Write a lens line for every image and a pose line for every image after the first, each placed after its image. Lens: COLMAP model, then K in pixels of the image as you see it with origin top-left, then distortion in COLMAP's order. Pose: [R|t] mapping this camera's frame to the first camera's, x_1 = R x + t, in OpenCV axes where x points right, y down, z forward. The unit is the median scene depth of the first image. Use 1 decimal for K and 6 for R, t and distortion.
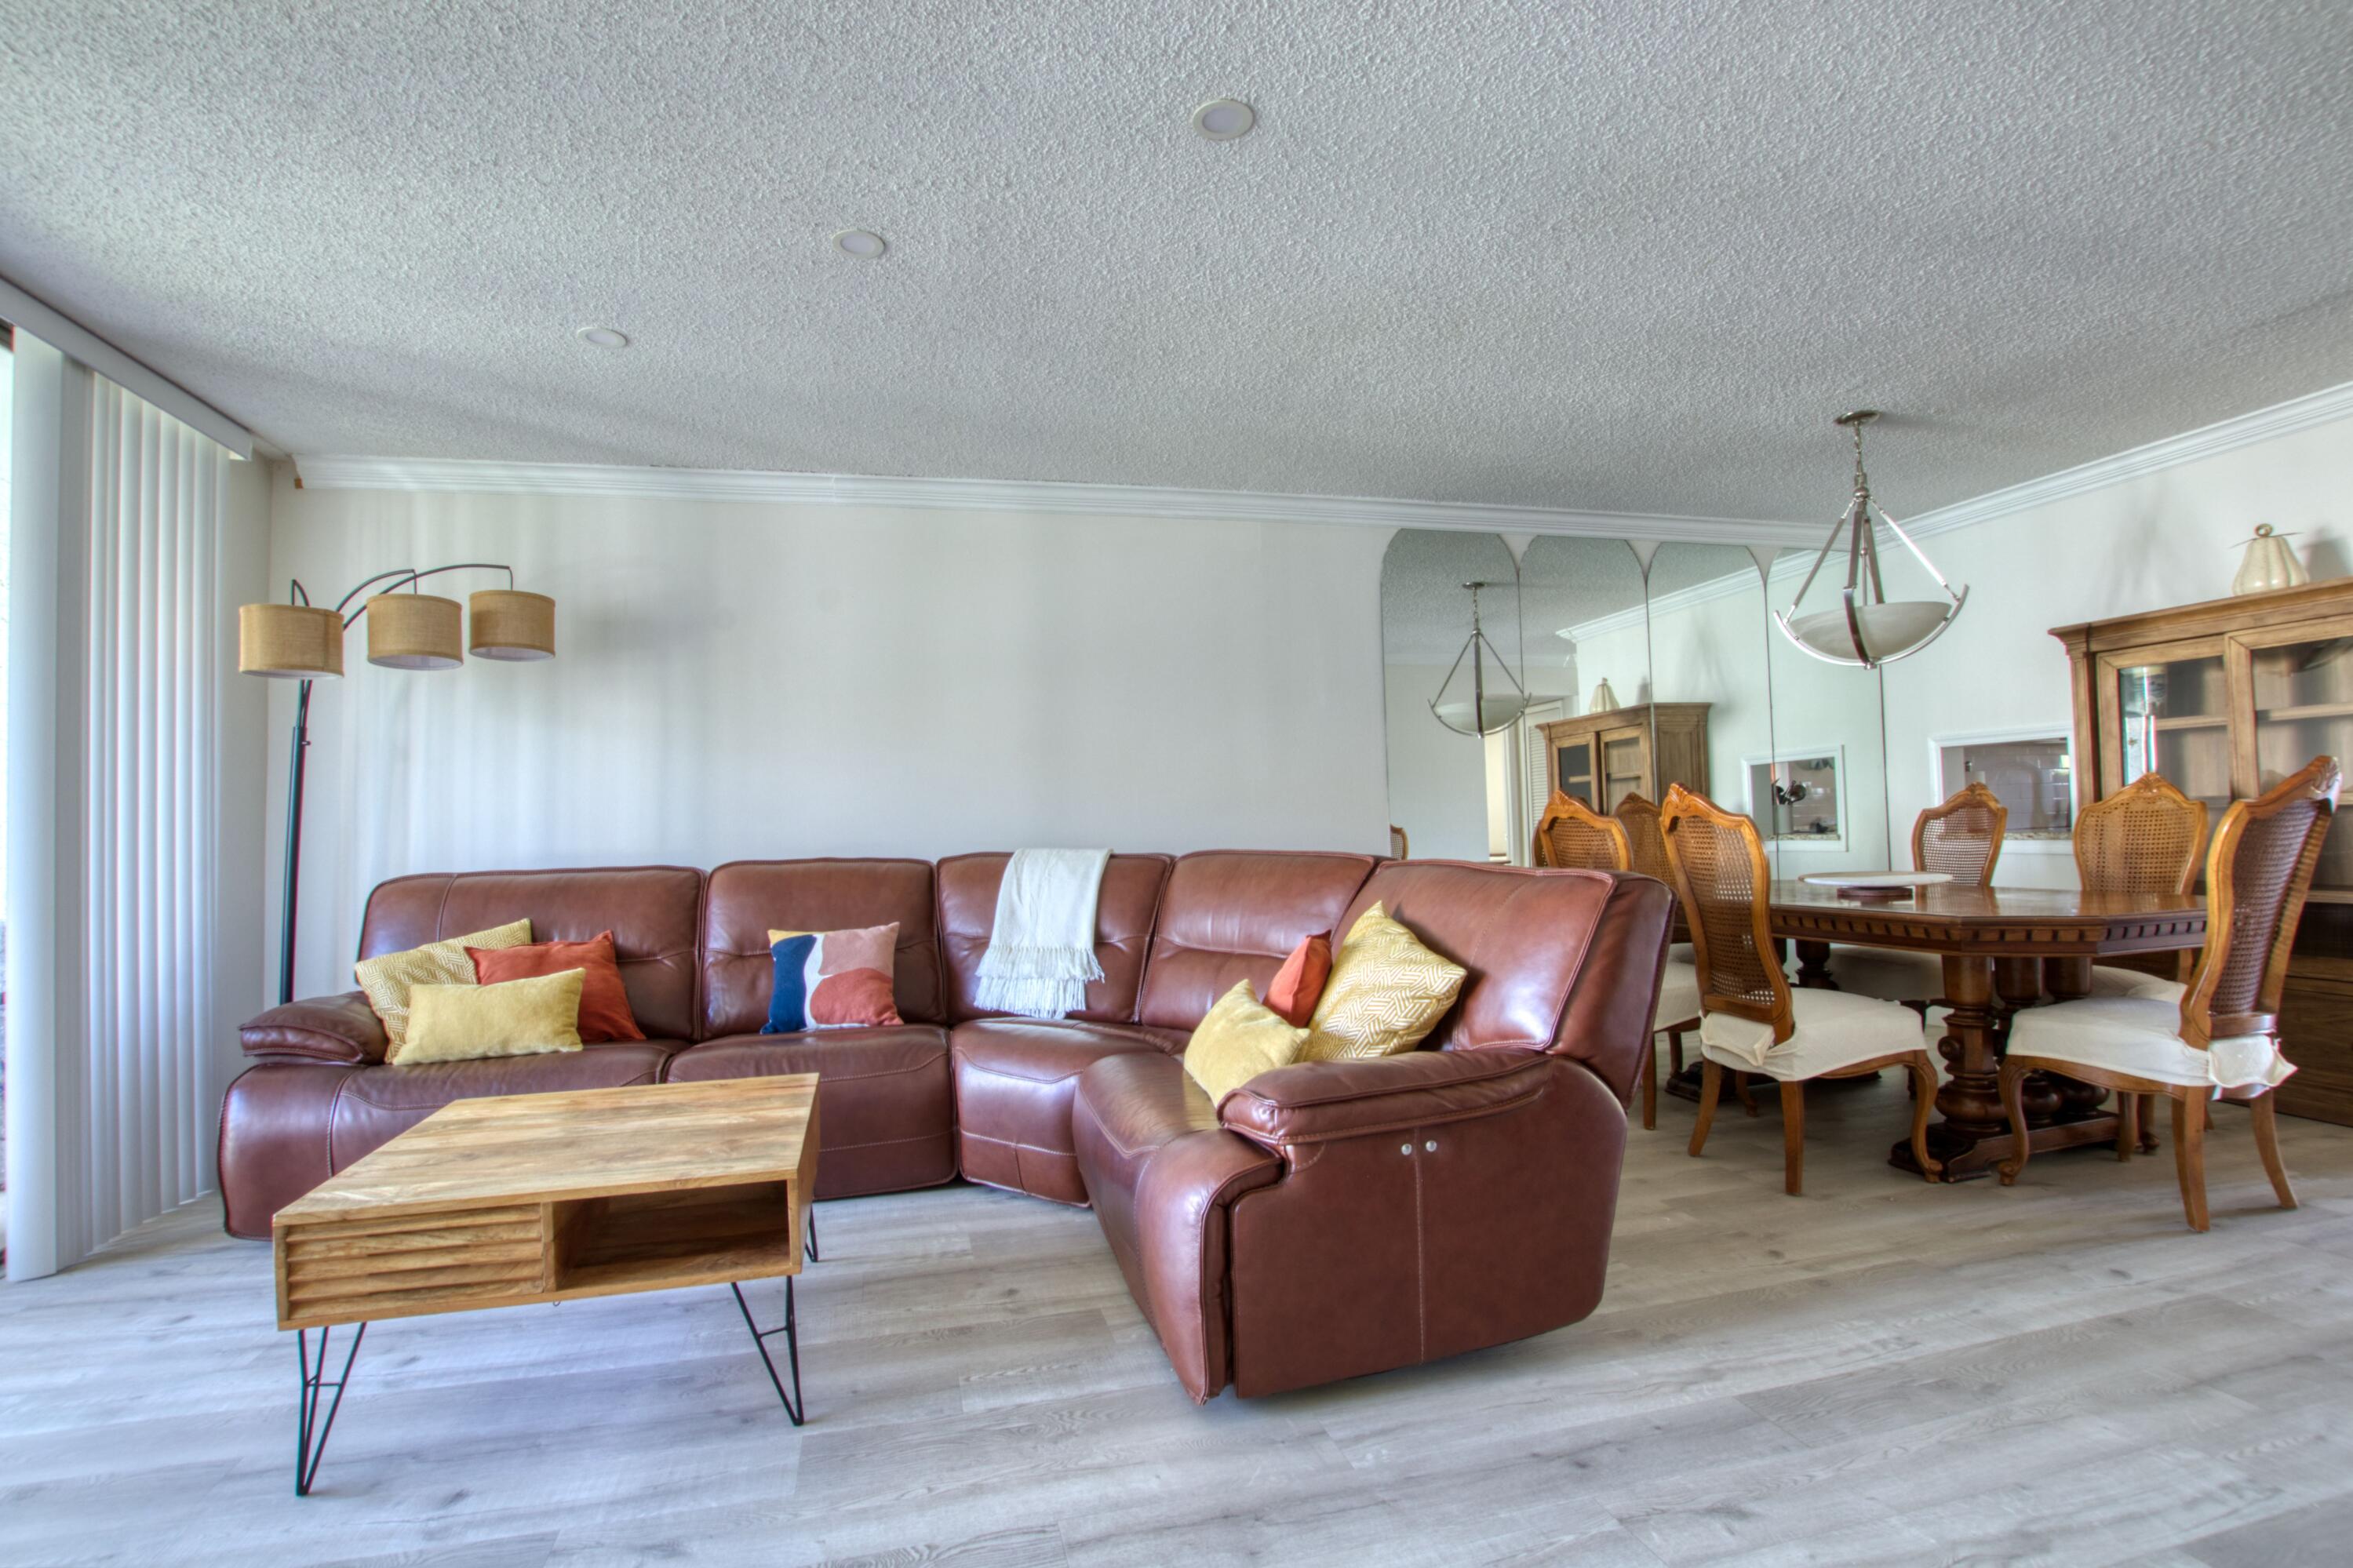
lens RADIAL K [[1093.3, 0, 1164.4], [0, 1093.3, 799.5], [0, 0, 1]] dist [-0.038988, 0.005834]
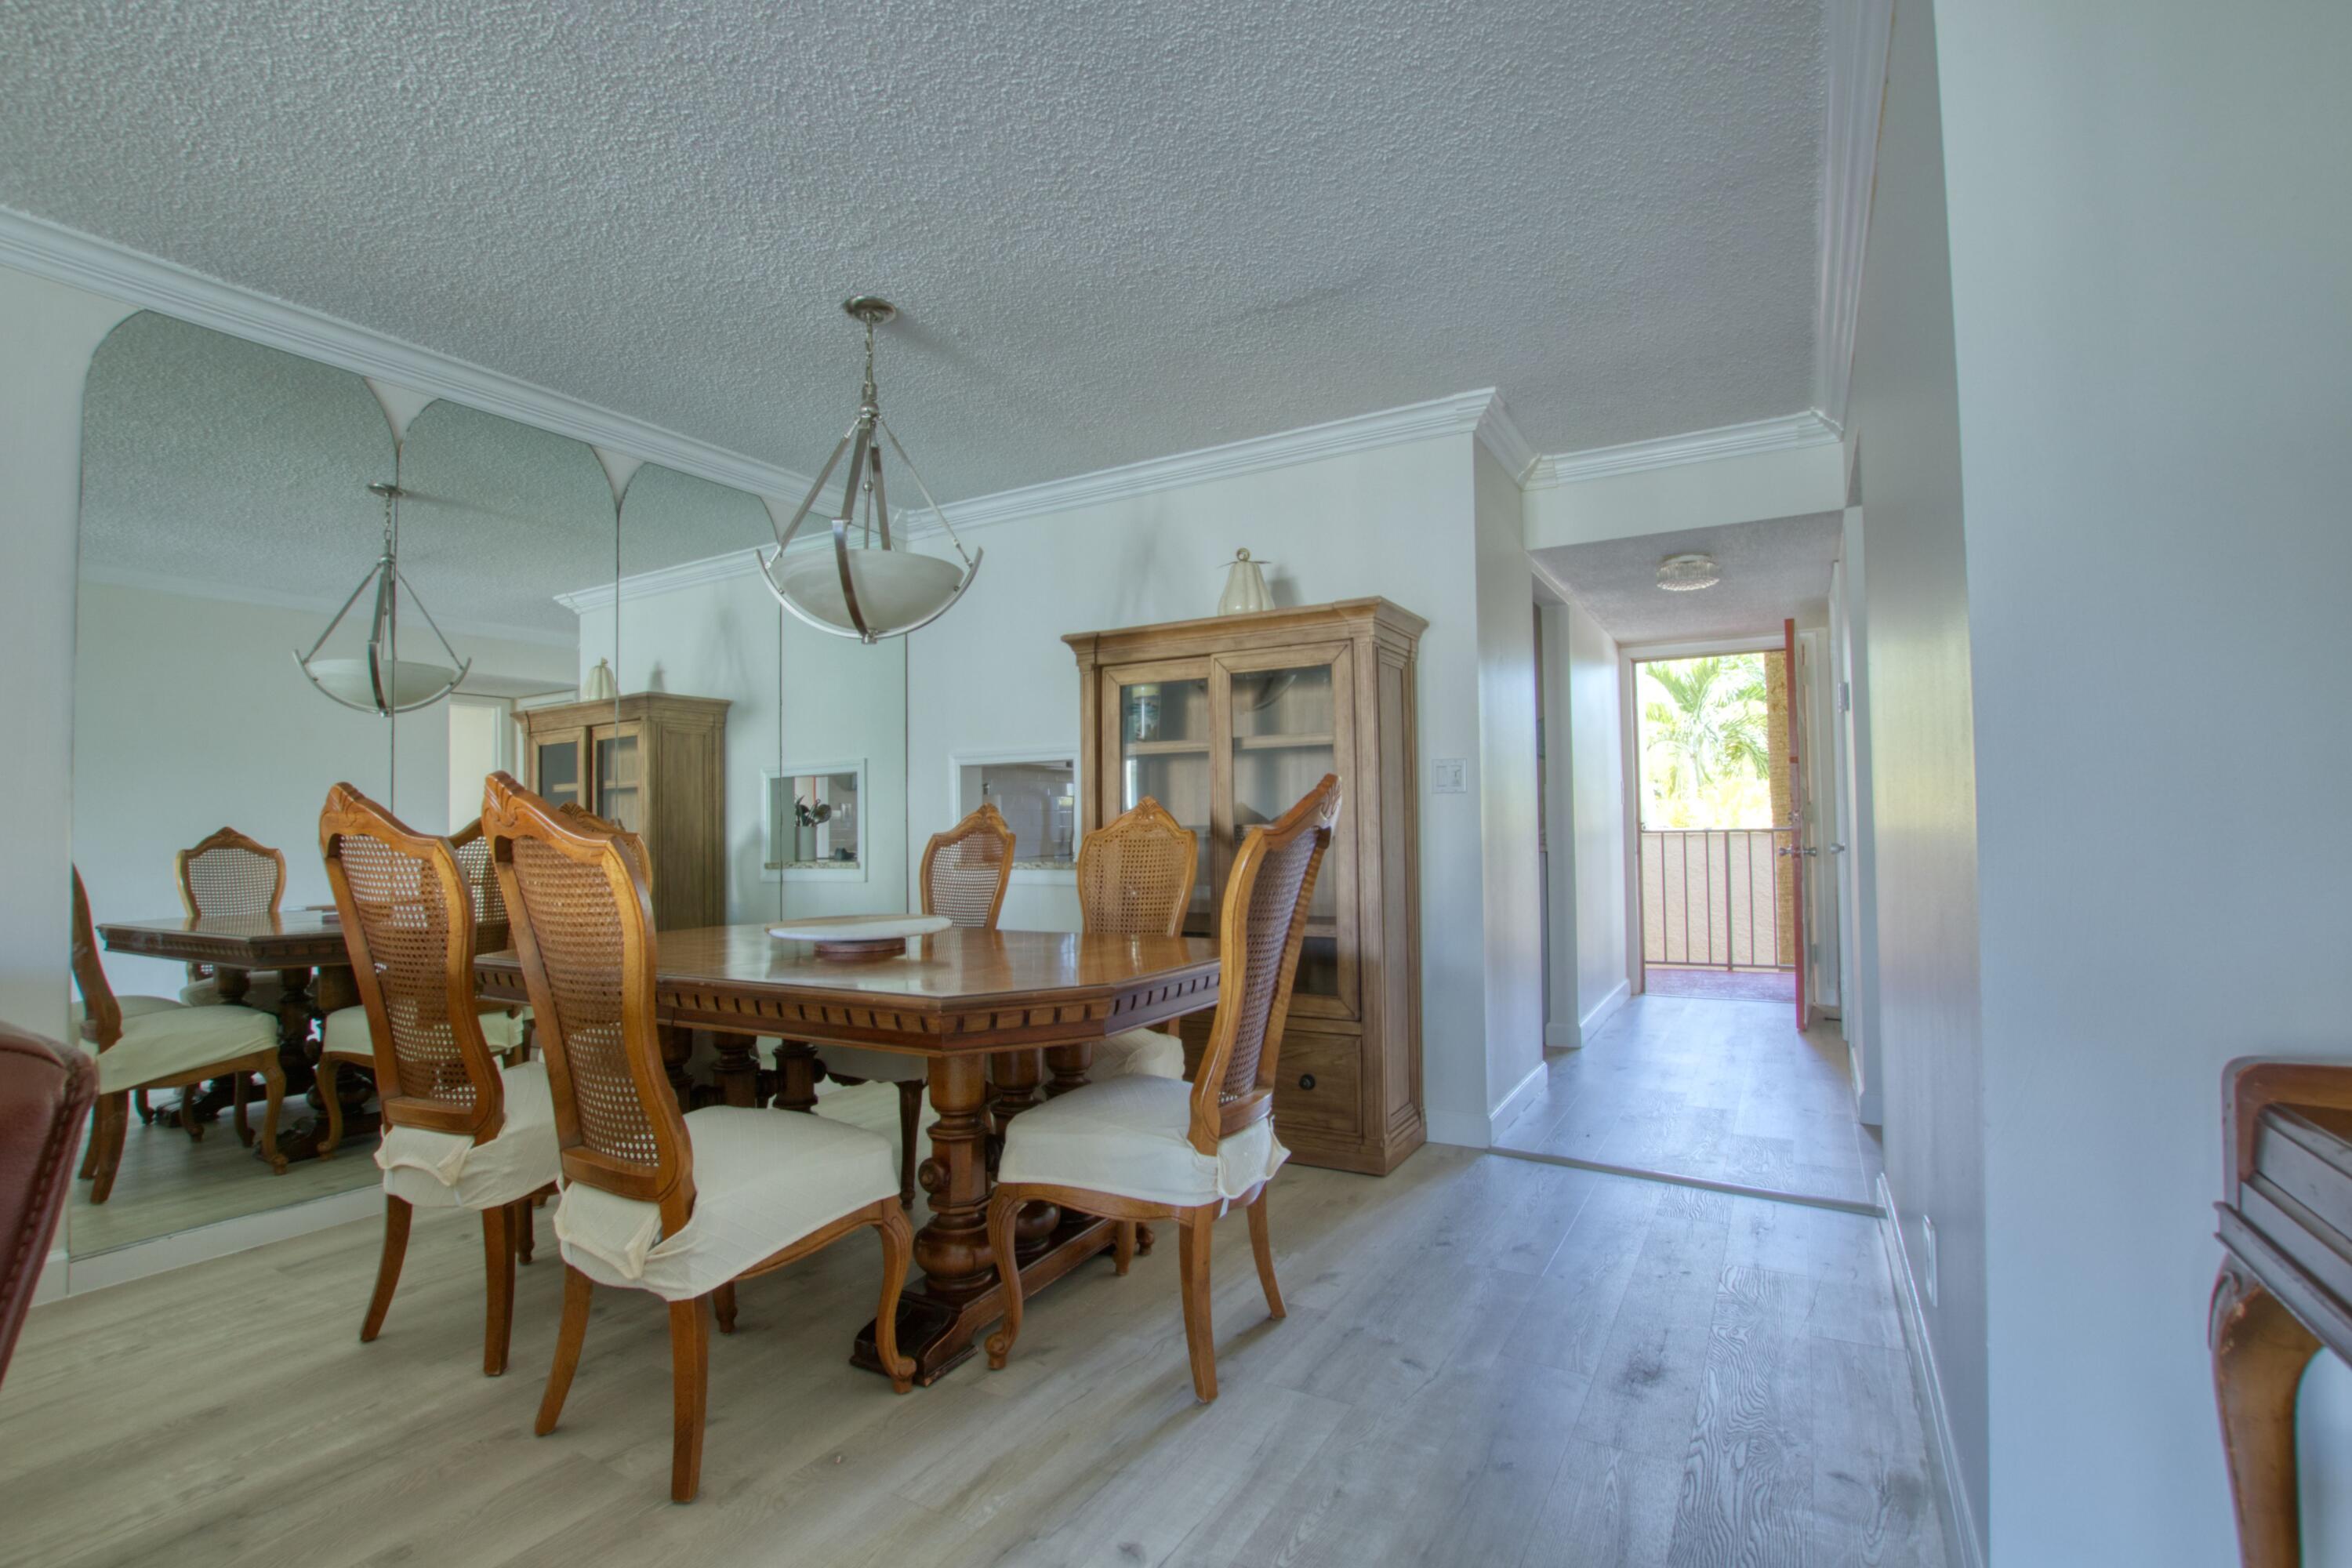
lens RADIAL K [[1092.9, 0, 1163.9], [0, 1092.9, 799.5], [0, 0, 1]] dist [-0.038988, 0.005834]
pose [[0.703125, 0.040358, 0.709920, 0.282845], [-0.025877, 0.999179, -0.031173, 0.005041], [-0.710595, 0.003548, 0.703592, 0.340435]]
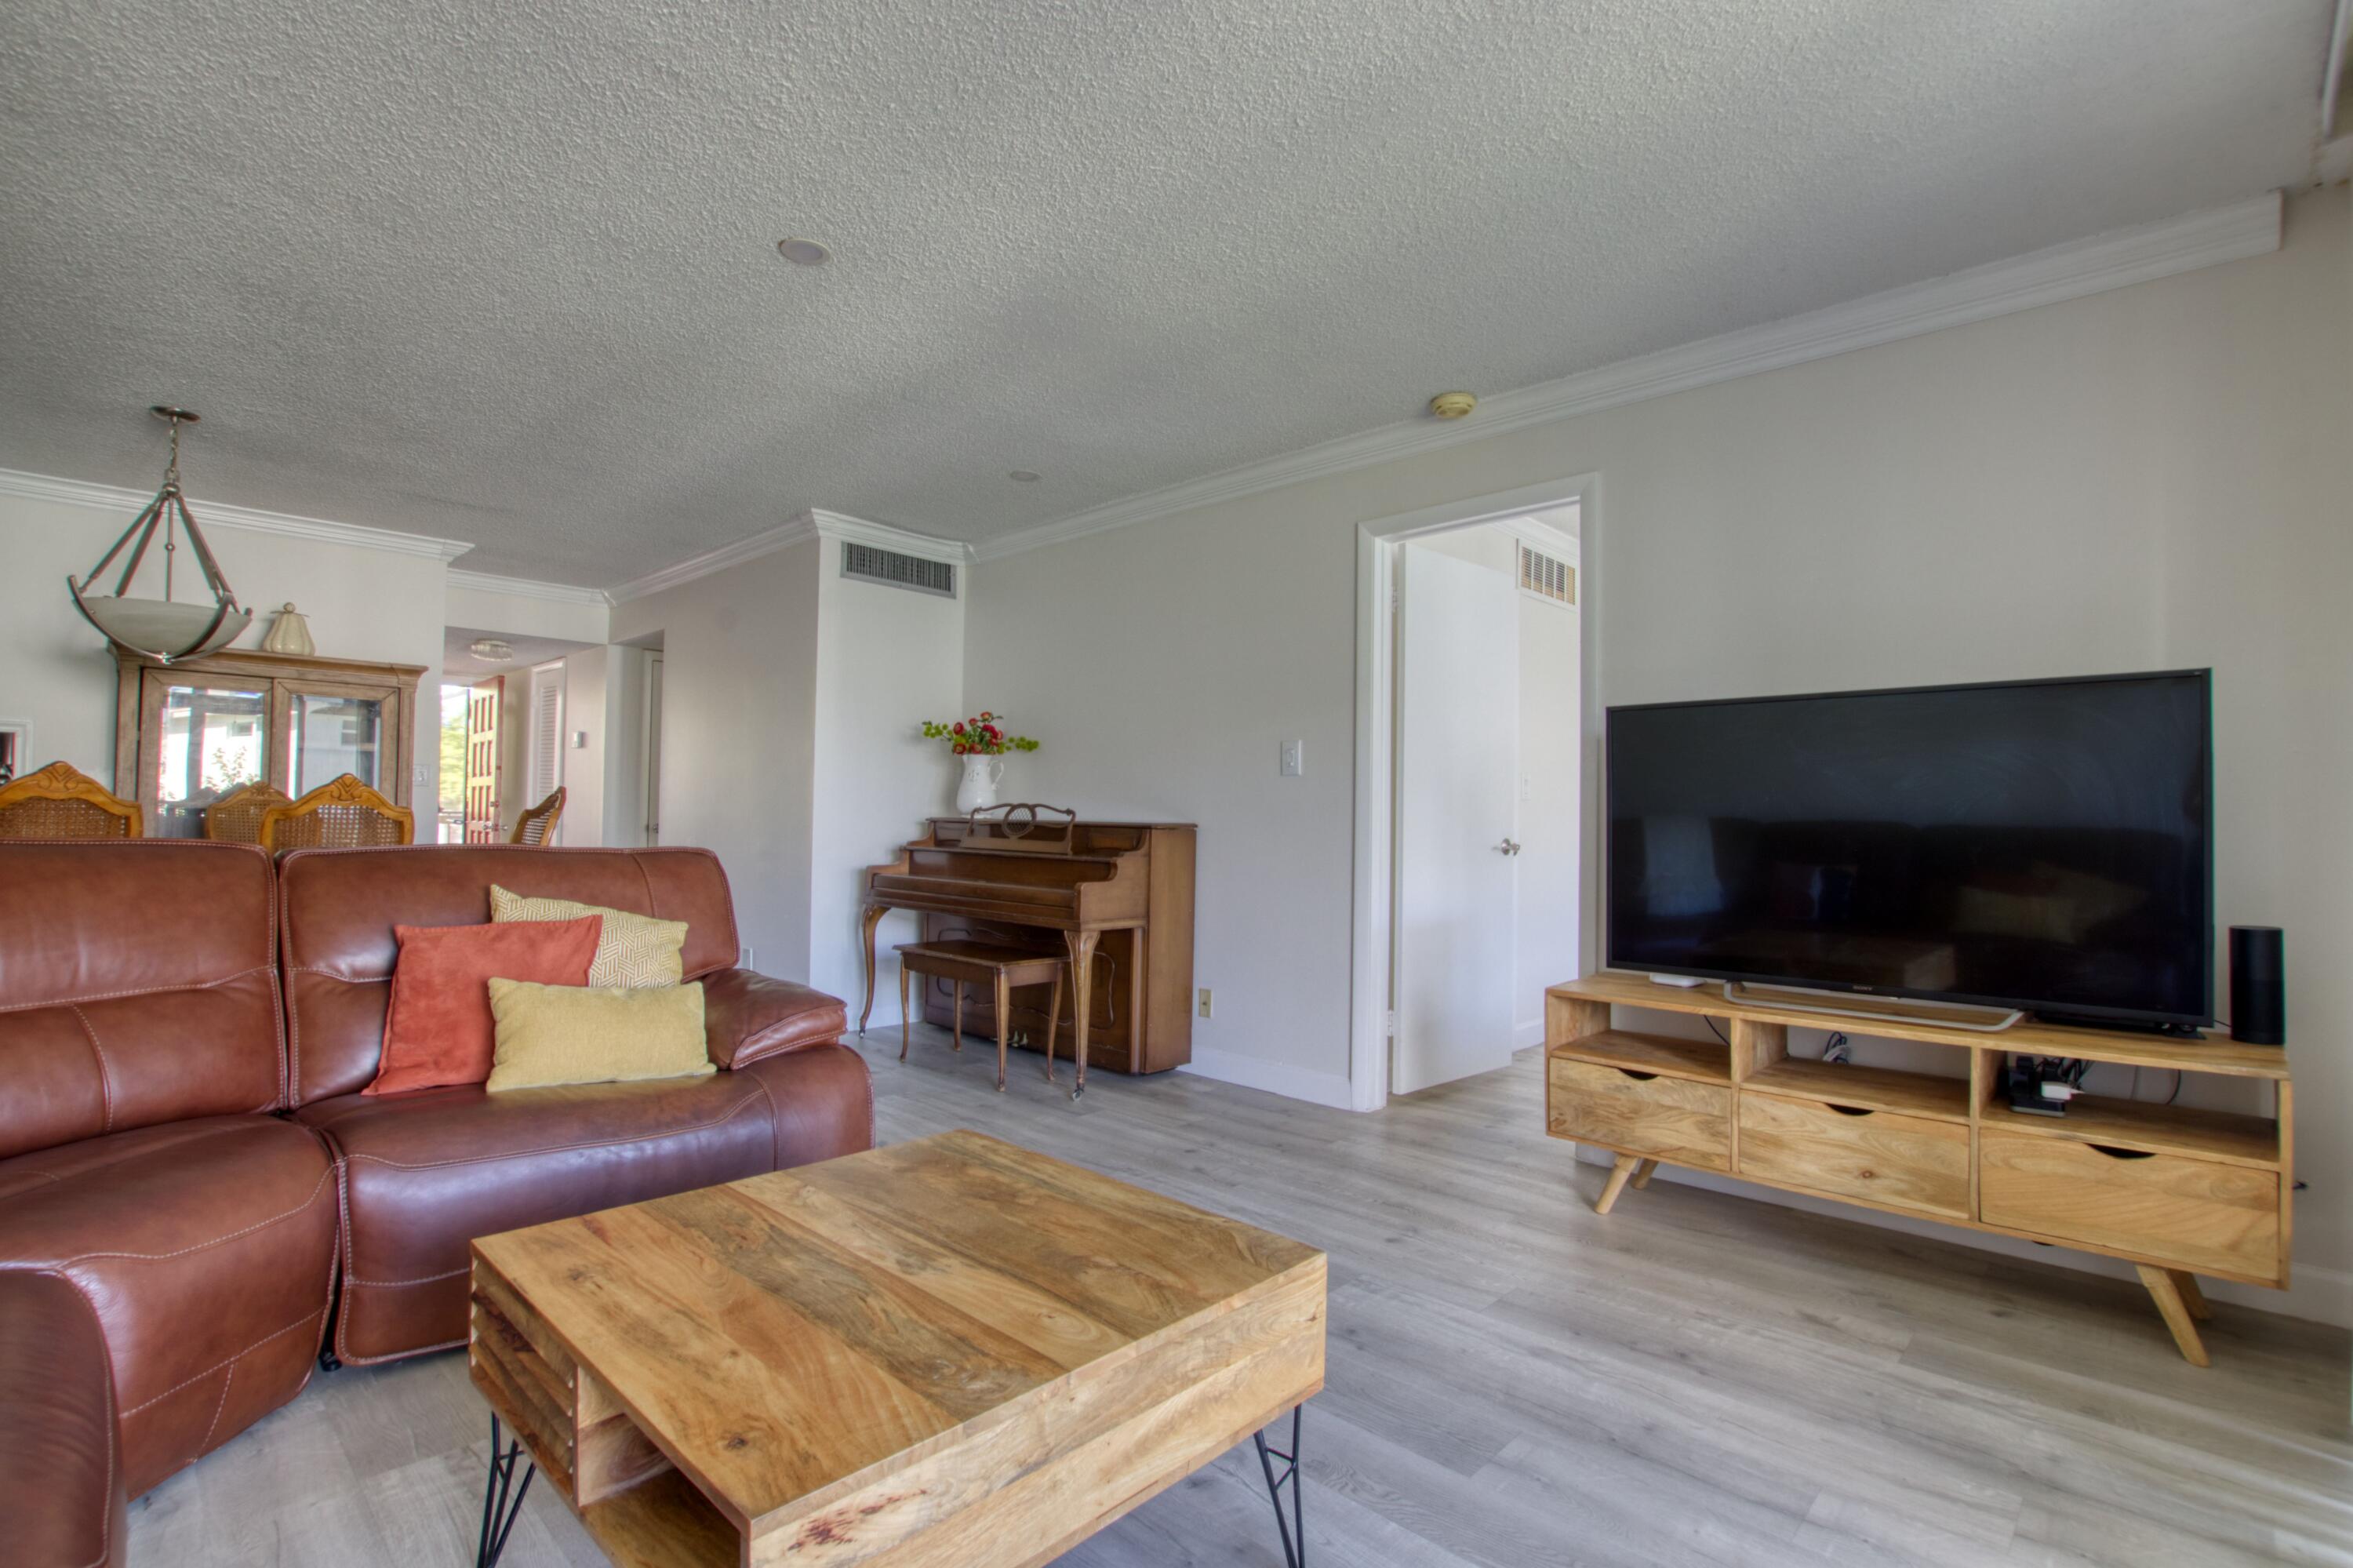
lens RADIAL K [[1093.4, 0, 1164.4], [0, 1093.4, 799.5], [0, 0, 1]] dist [-0.038988, 0.005834]
pose [[-0.535234, 0.034706, 0.843990, -0.724143], [-0.025247, 0.998052, -0.057052, 0.043485], [-0.844326, -0.051844, -0.533316, 0.762883]]
